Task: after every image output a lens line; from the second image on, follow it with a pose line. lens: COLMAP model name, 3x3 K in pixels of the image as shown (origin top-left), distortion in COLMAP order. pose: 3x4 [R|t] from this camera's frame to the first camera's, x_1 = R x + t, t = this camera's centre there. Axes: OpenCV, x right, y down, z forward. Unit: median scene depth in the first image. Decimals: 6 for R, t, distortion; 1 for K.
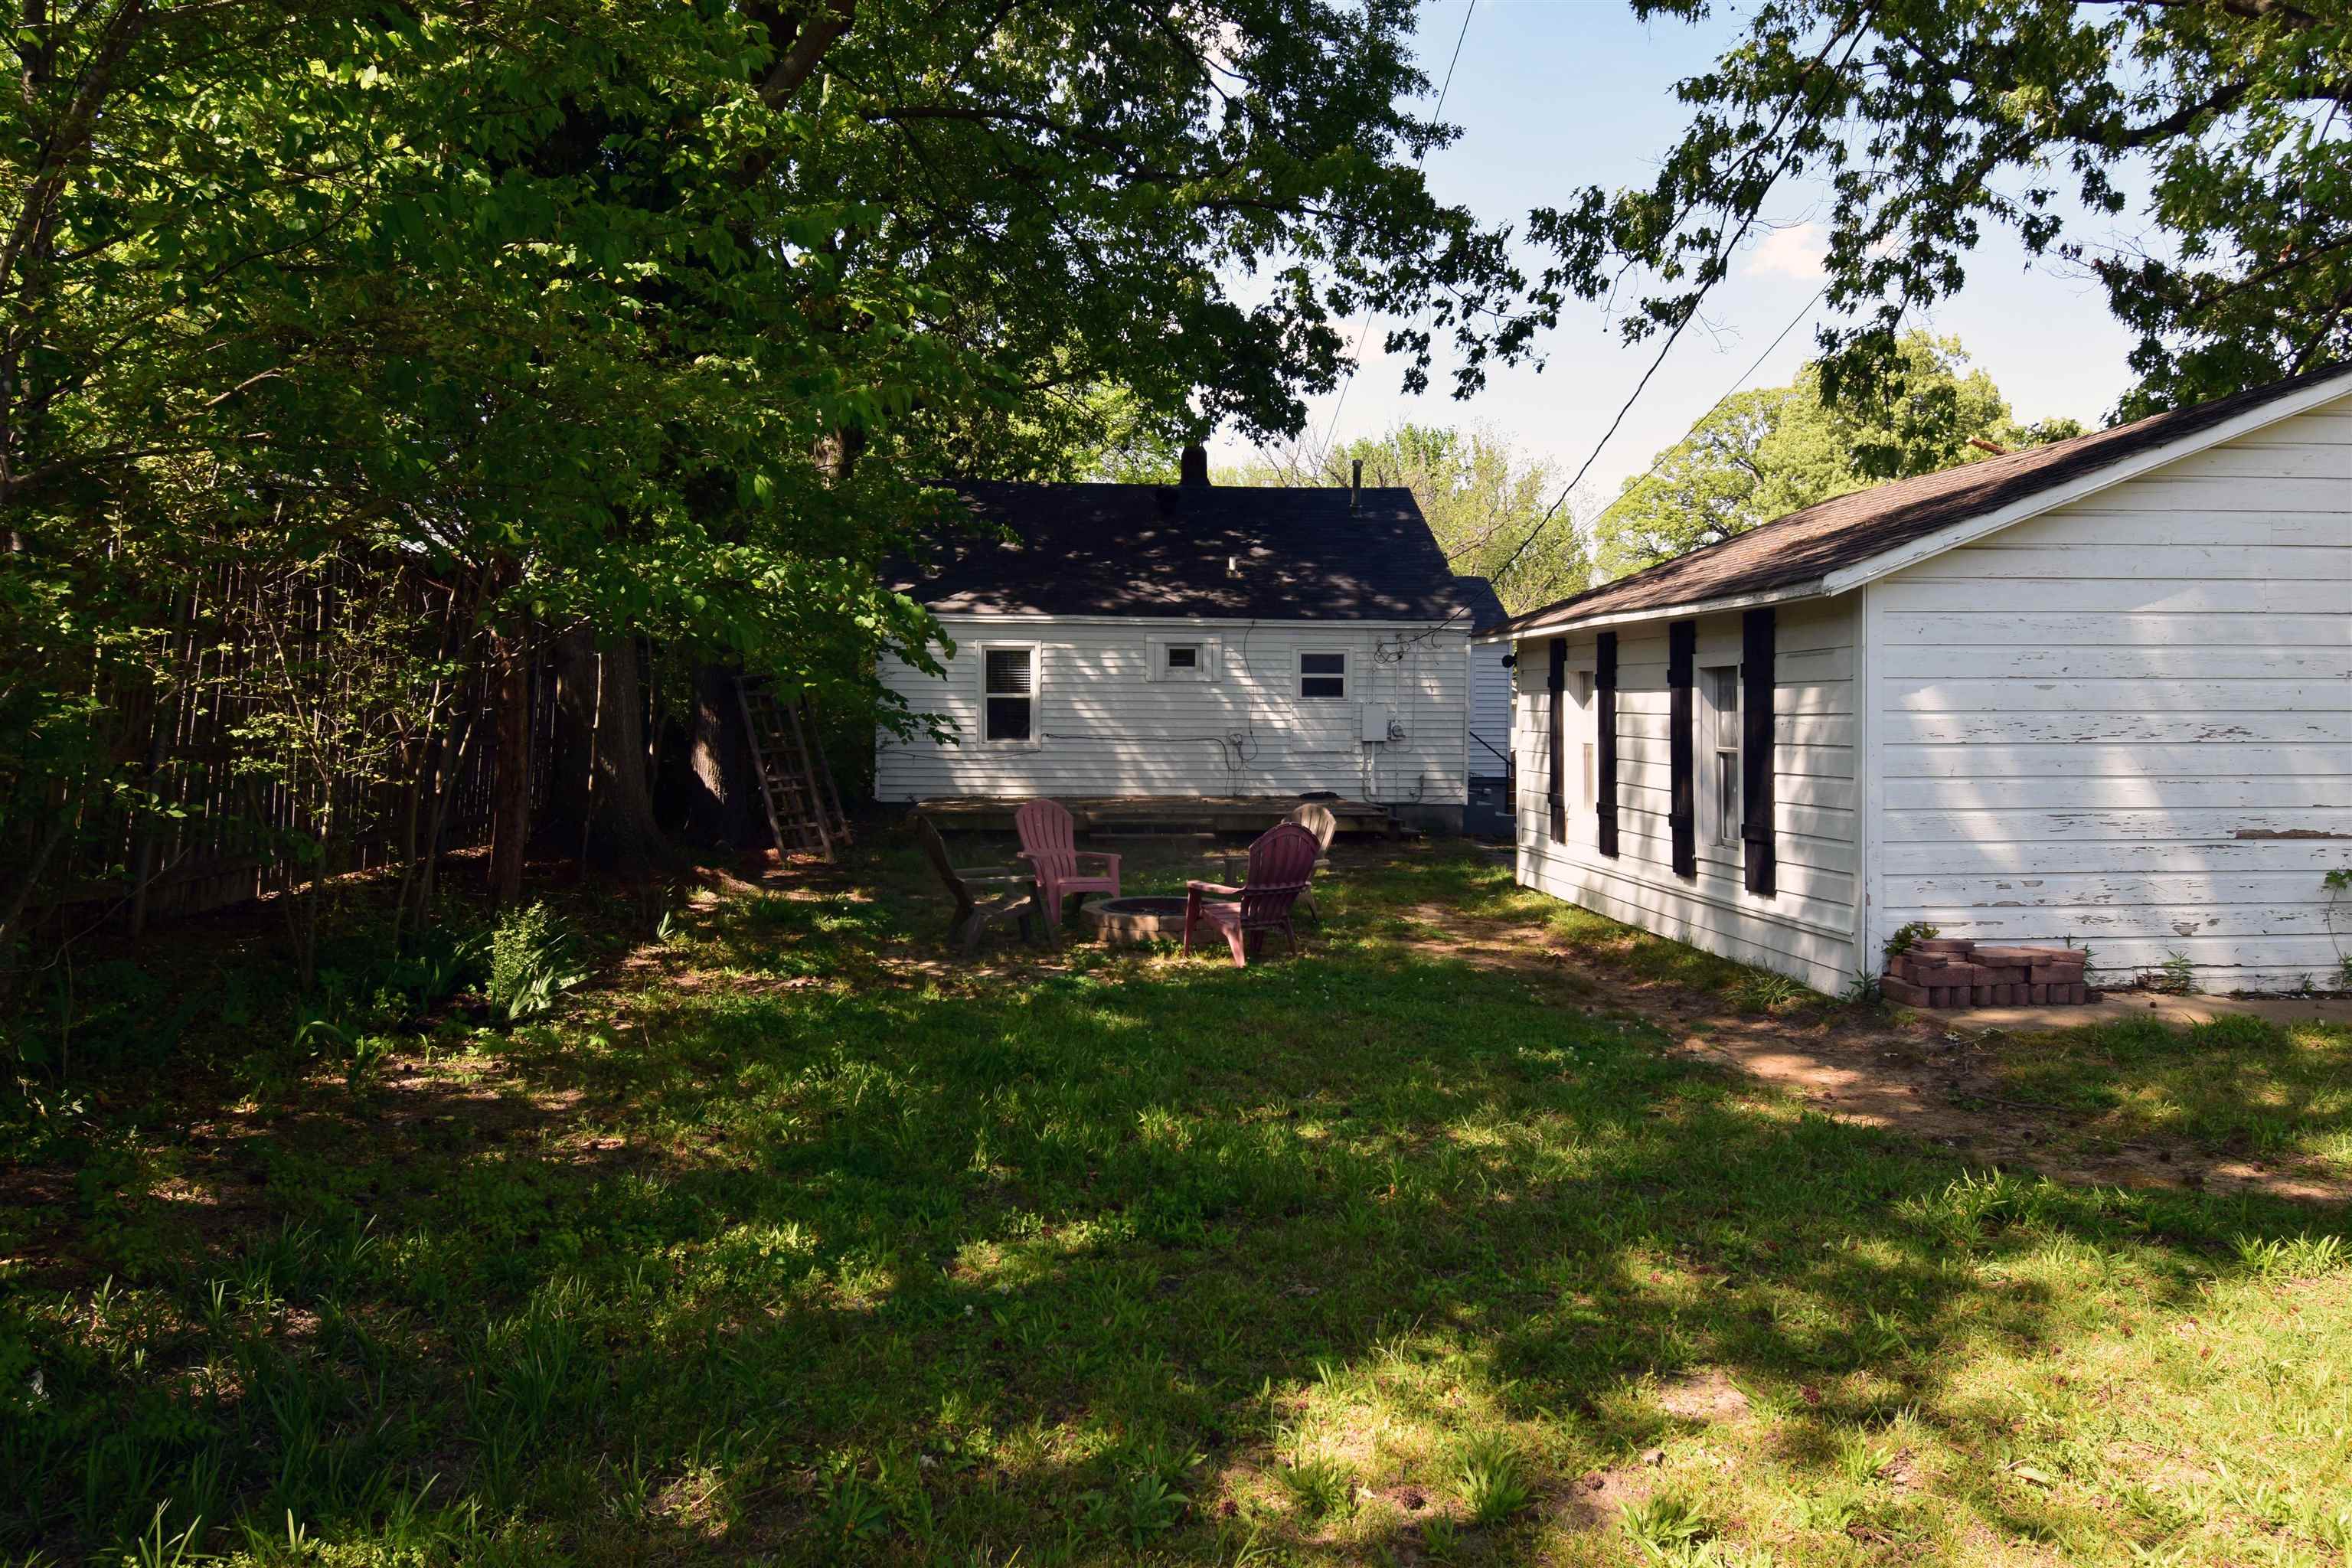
lens RADIAL K [[1605.2, 0, 1172.7], [0, 1605.2, 788.3], [0, 0, 1]] dist [0.000753, -0.000020]
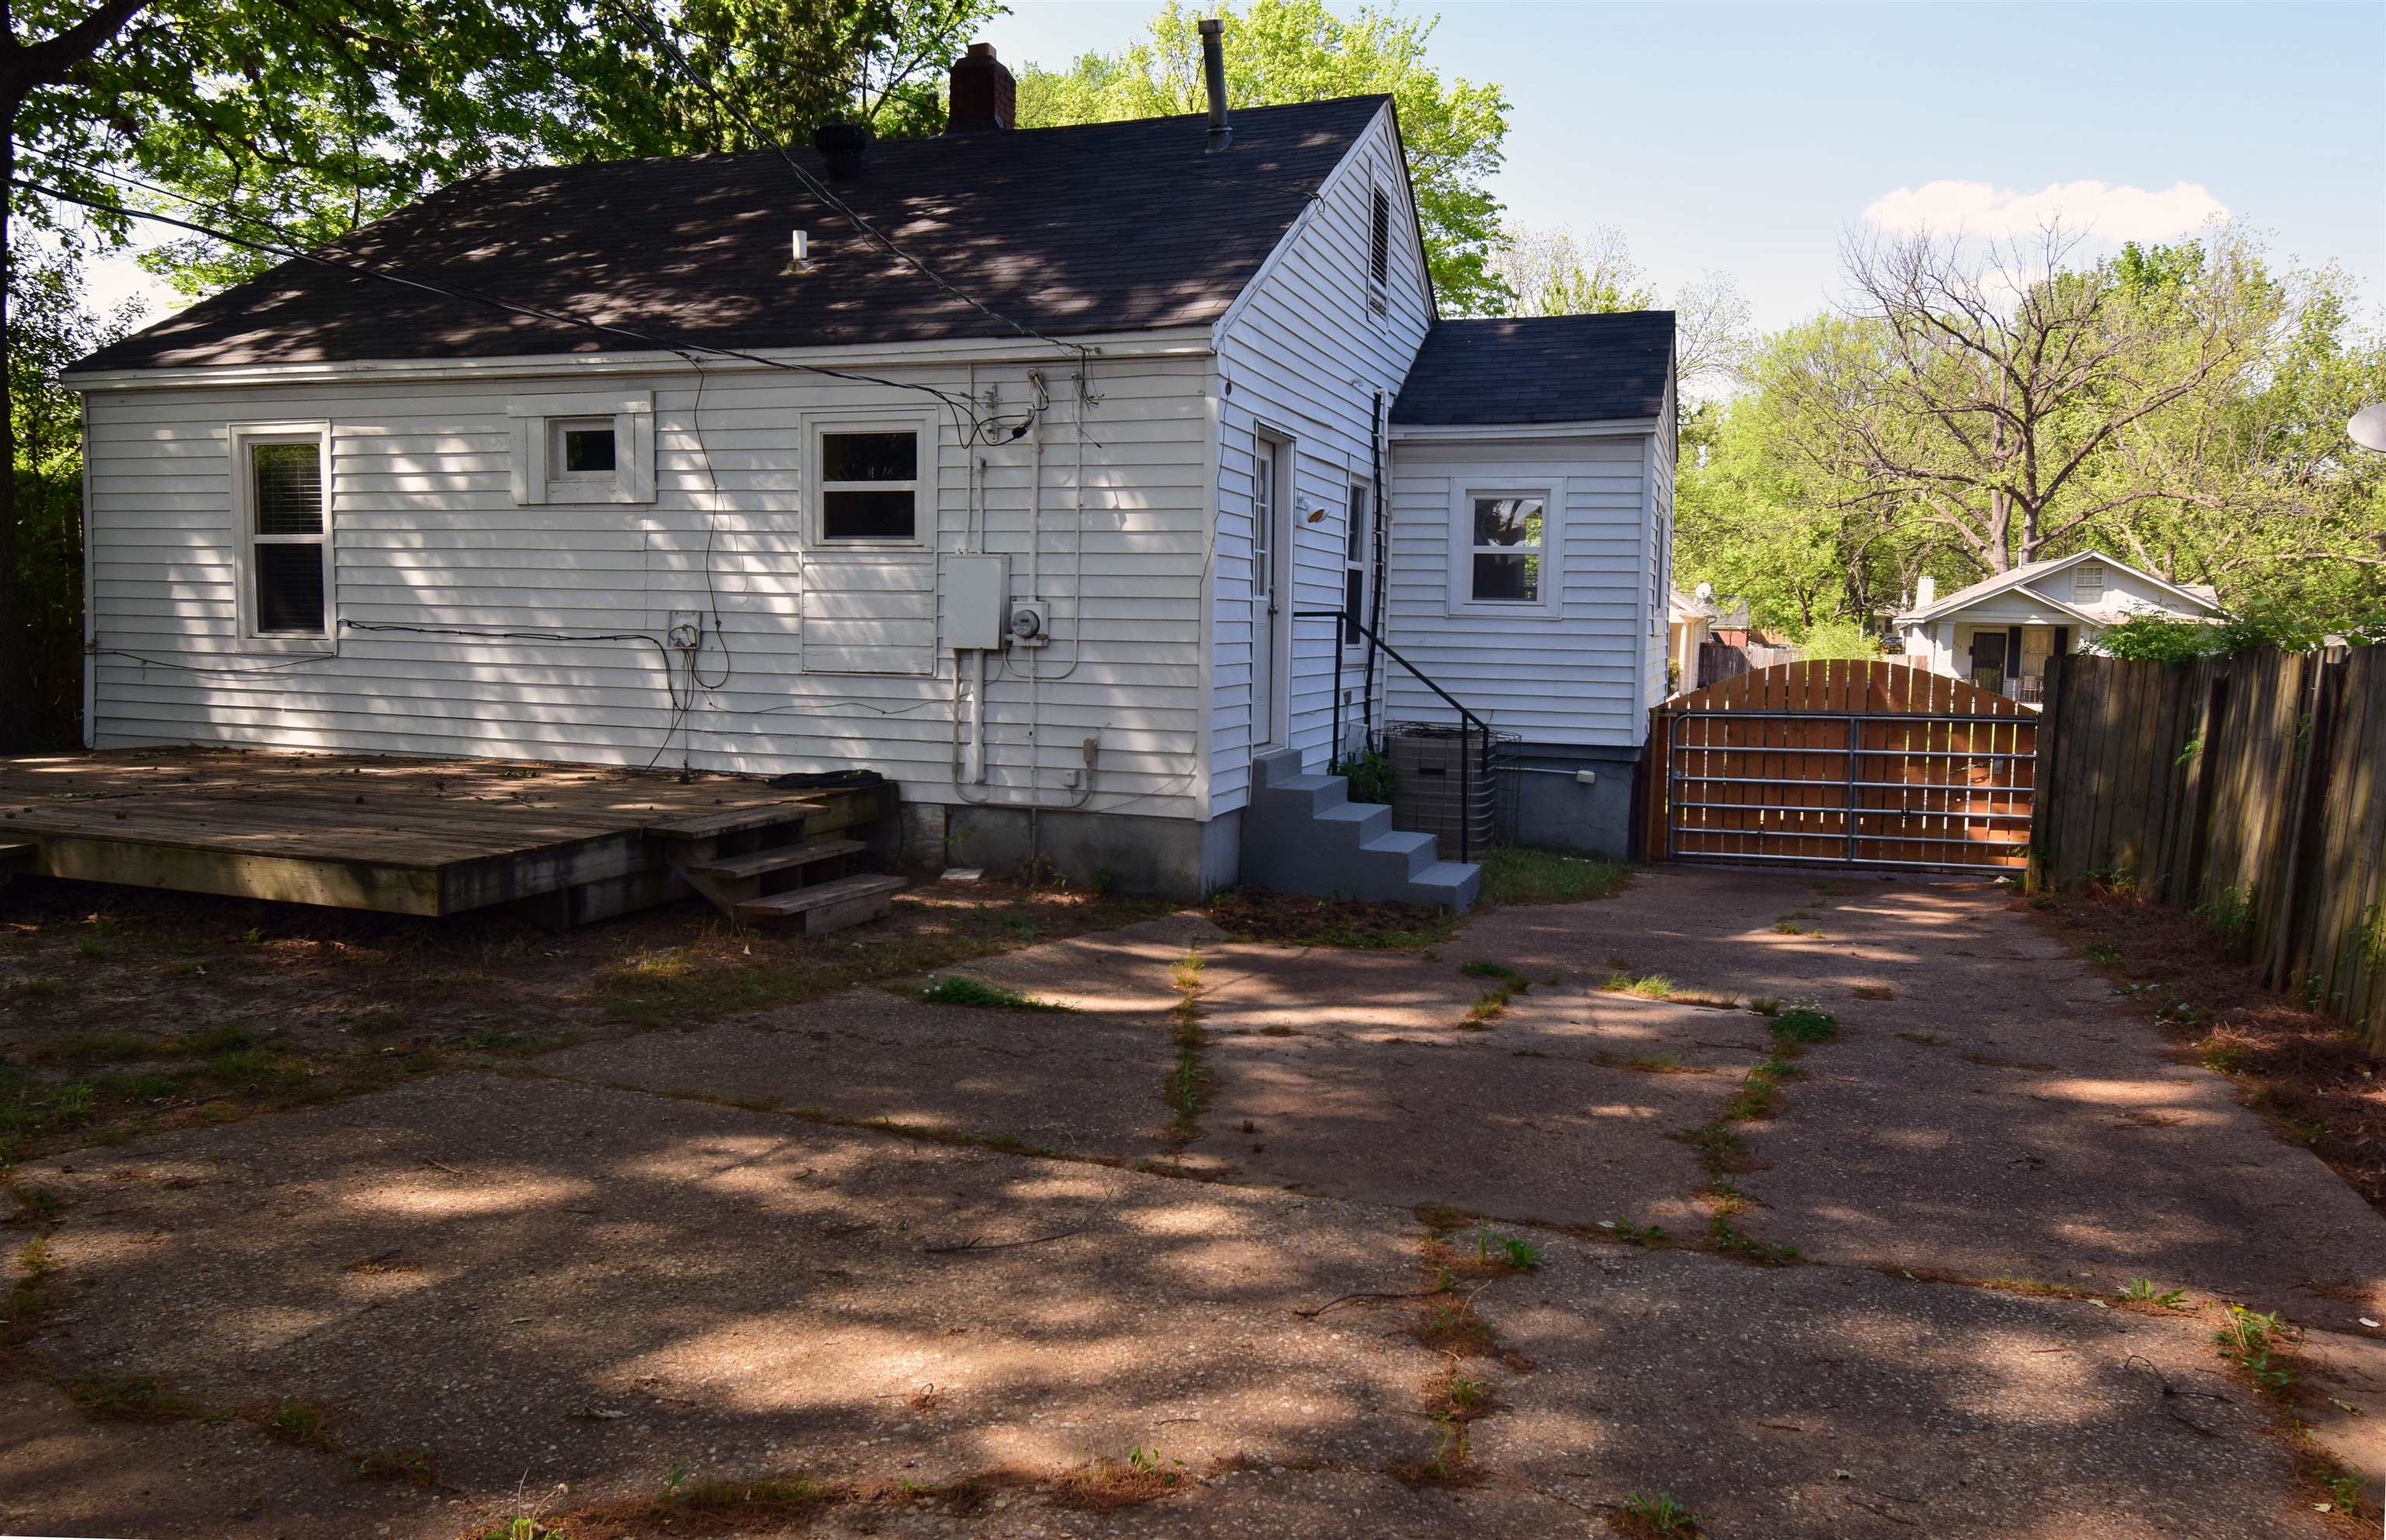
lens RADIAL K [[1626.3, 0, 1183.8], [0, 1626.3, 776.7], [0, 0, 1]] dist [0.038733, 0.004340]
pose [[0.904406, 0.047801, -0.423986, 0.347665], [-0.037556, 0.998766, 0.032490, -0.012767], [0.425016, -0.013461, 0.905086, 0.660583]]
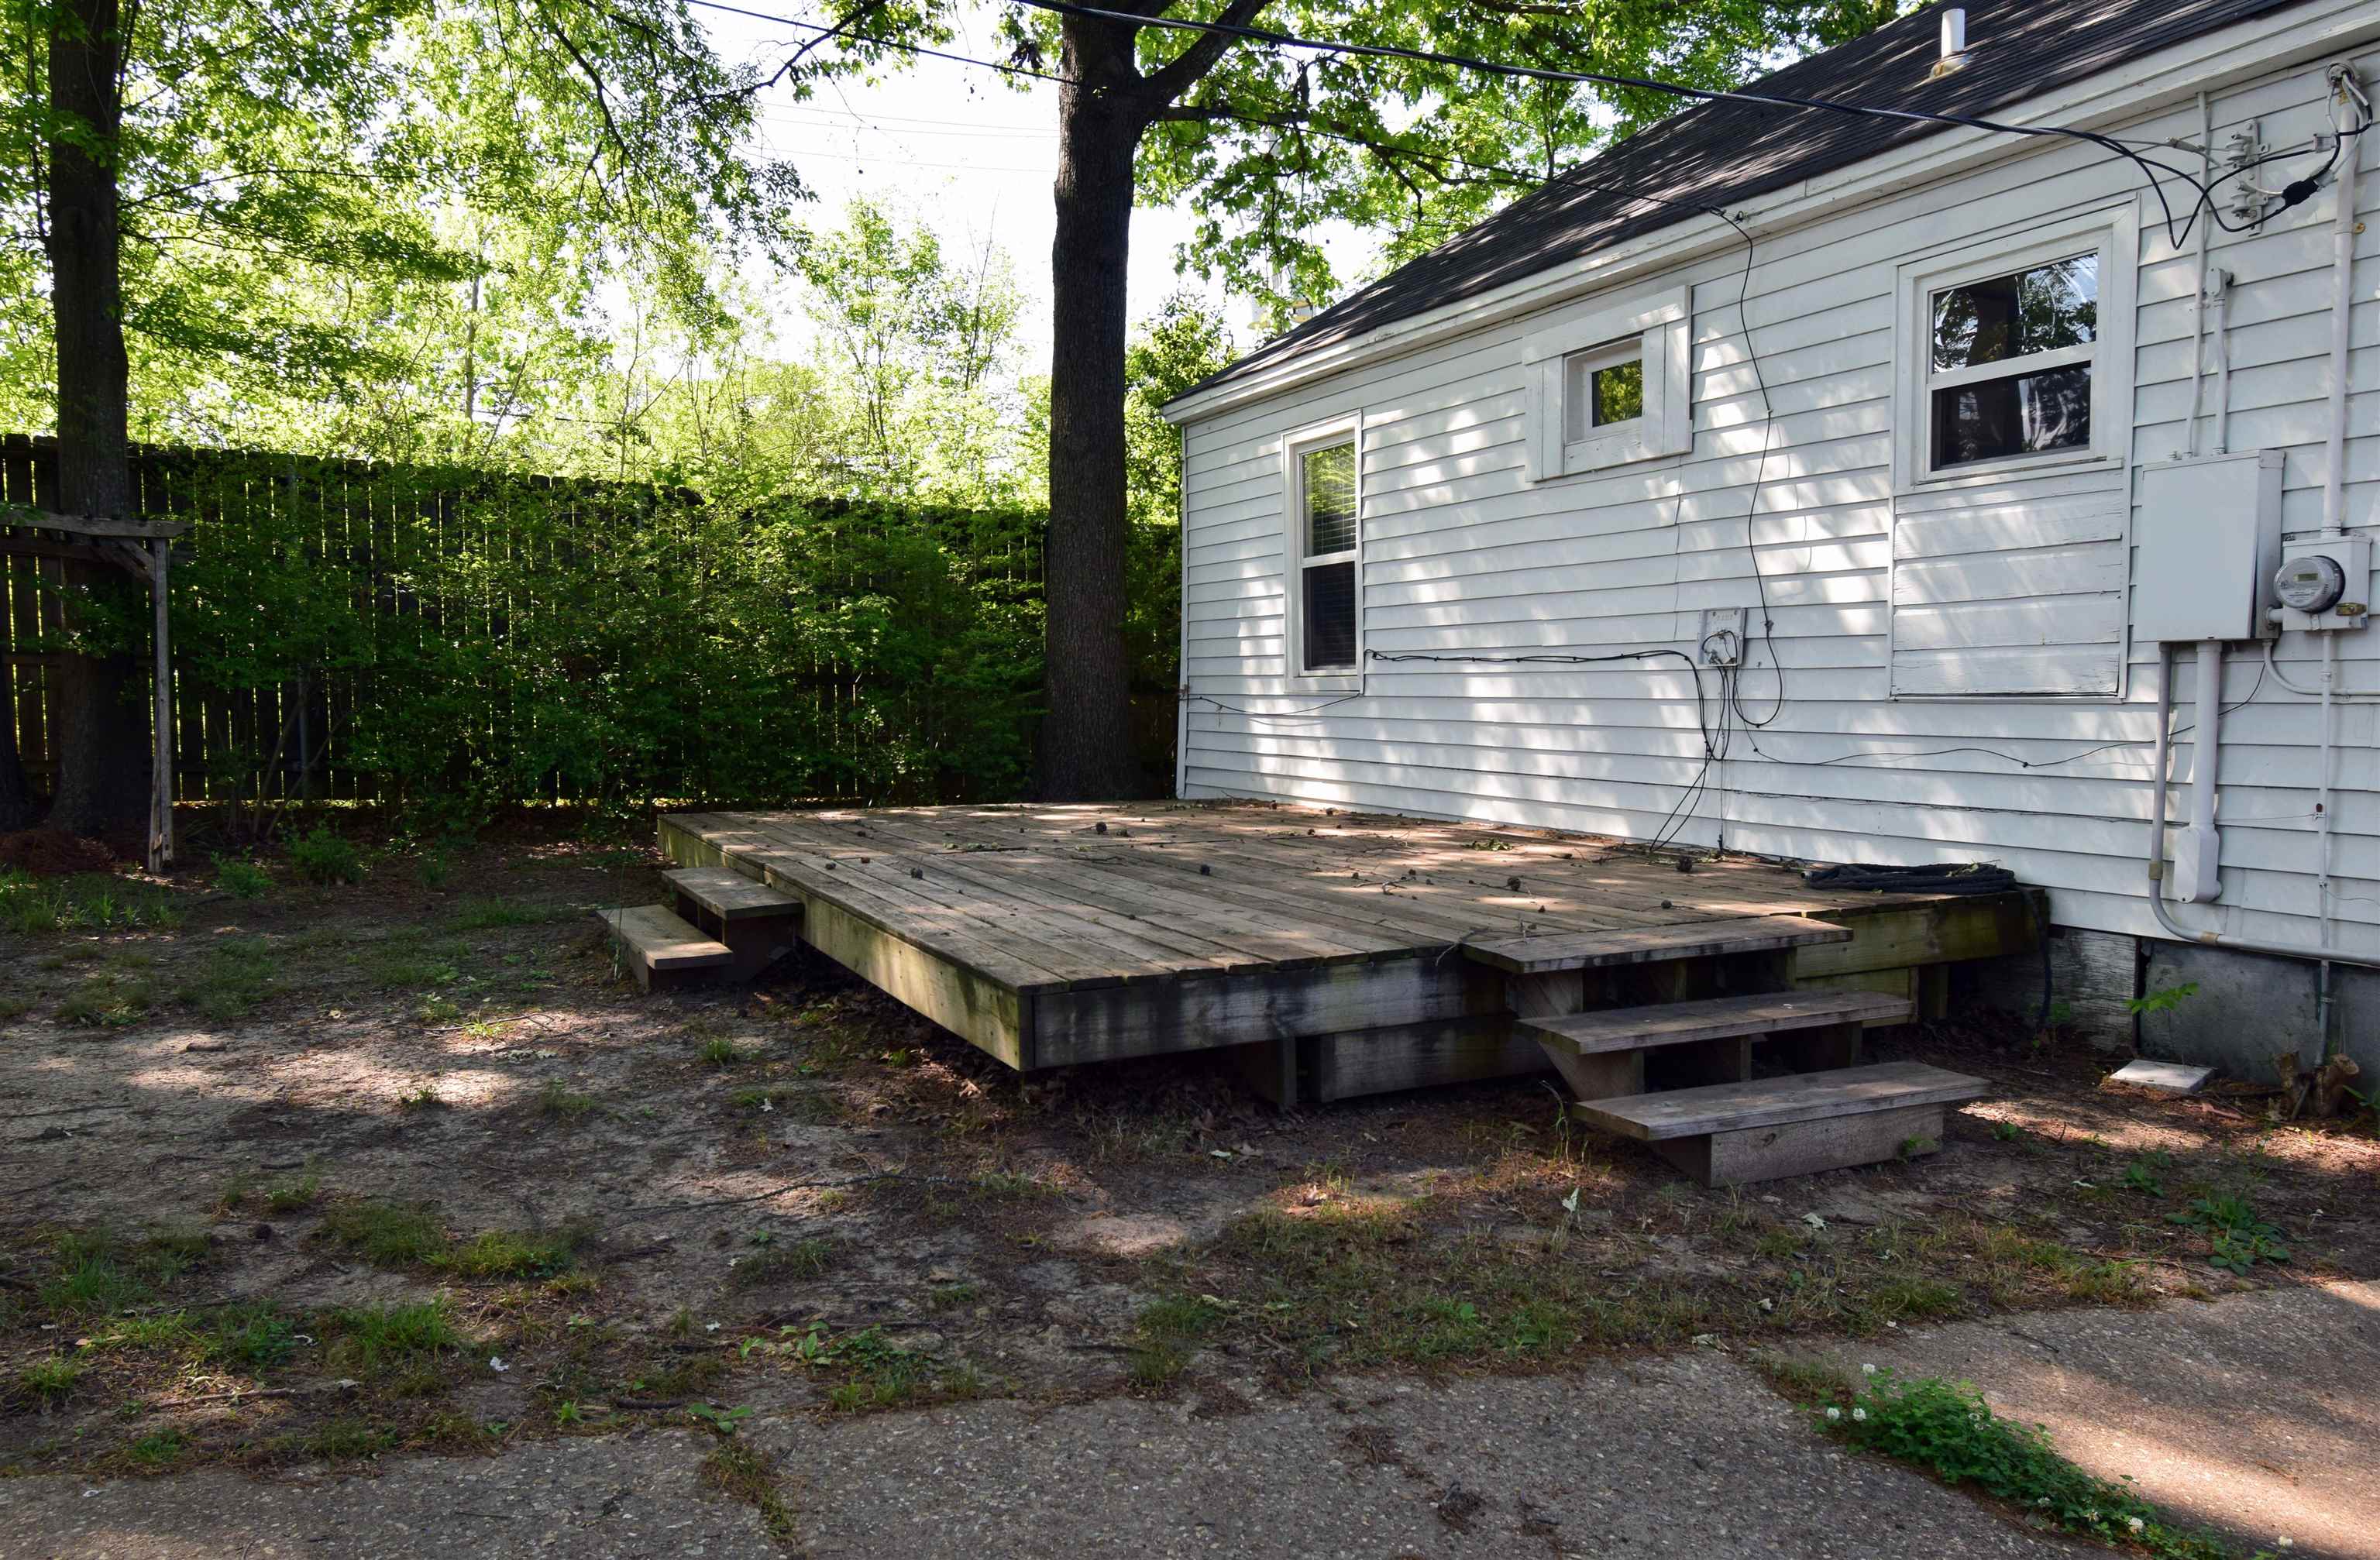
lens RADIAL K [[1661.1, 0, 1164.7], [0, 1661.1, 781.4], [0, 0, 1]] dist [0.019171, -0.025036]
pose [[0.343714, 0.043665, -0.938059, 0.282706], [-0.049905, 0.998356, 0.028185, -0.010873], [0.937747, 0.037126, 0.345328, 0.809061]]
